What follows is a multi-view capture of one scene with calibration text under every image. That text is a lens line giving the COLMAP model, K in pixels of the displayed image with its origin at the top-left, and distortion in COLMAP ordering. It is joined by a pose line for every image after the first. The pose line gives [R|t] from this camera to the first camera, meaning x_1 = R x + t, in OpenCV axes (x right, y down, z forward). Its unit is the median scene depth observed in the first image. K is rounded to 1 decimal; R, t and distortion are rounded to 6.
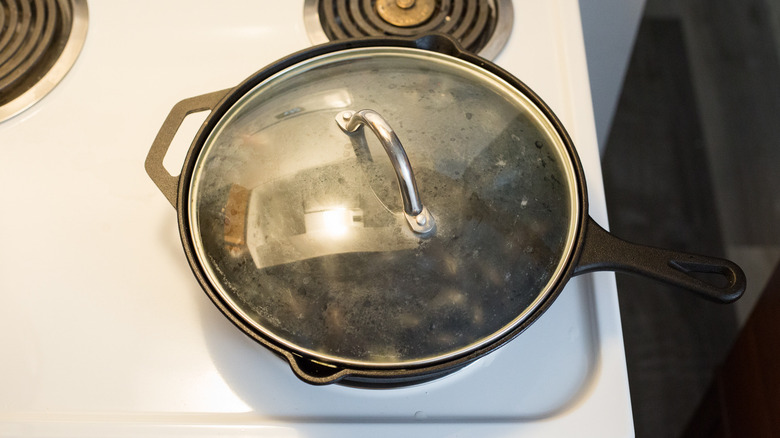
lens RADIAL K [[1229.4, 0, 389.0], [0, 1229.4, 222.4], [0, 0, 1]] dist [-0.130872, 0.000000]
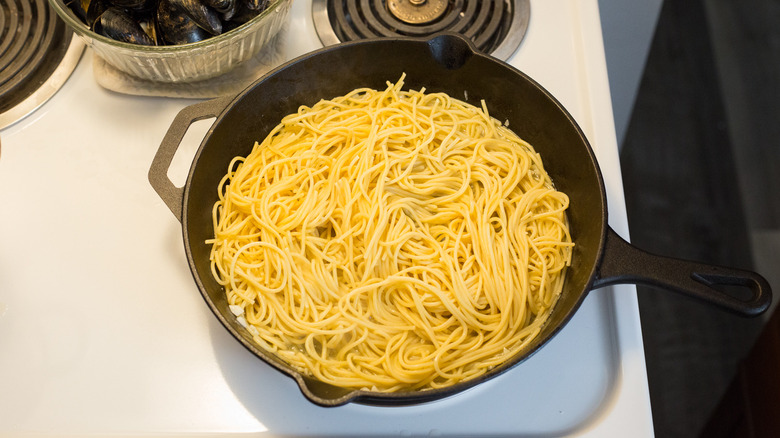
lens RADIAL K [[1229.4, 0, 392.7], [0, 1229.4, 223.4], [0, 0, 1]] dist [-0.130872, 0.000000]
pose [[0.999852, -0.008847, -0.014780, 0.006598], [0.009225, 0.999628, 0.025670, -0.028129], [0.014548, -0.025803, 0.999561, 0.029760]]
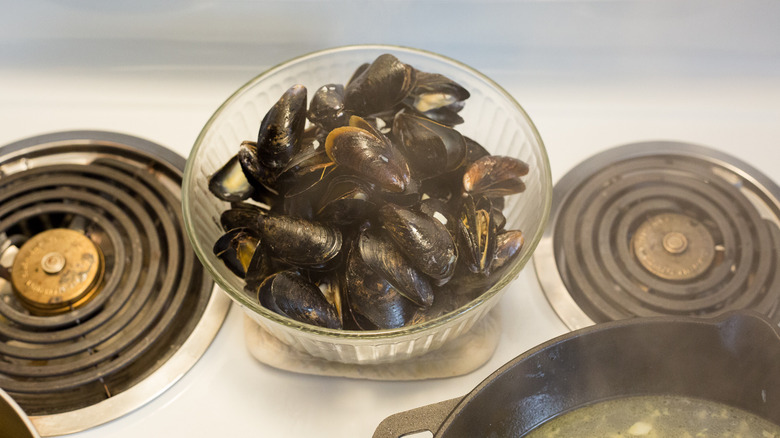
lens RADIAL K [[1229.4, 0, 391.1], [0, 1229.4, 221.2], [0, 0, 1]] dist [-0.130872, 0.000000]
pose [[0.998275, 0.014054, -0.057001, -0.116892], [-0.017700, 0.997795, -0.063975, -0.148338], [0.055977, 0.064873, 0.996322, 0.275086]]
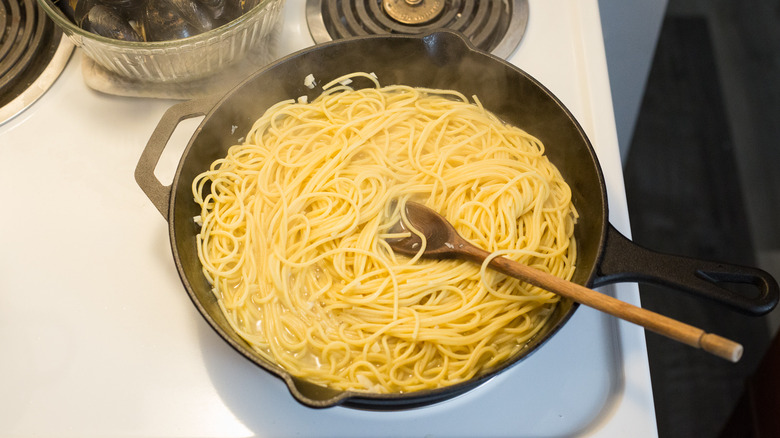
lens RADIAL K [[1229.4, 0, 392.5], [0, 1229.4, 220.2], [0, 0, 1]] dist [-0.130872, 0.000000]
pose [[0.999736, -0.011538, -0.019851, 0.014255], [0.011400, 0.999910, -0.007076, -0.002263], [0.019931, 0.006847, 0.999778, 0.055811]]
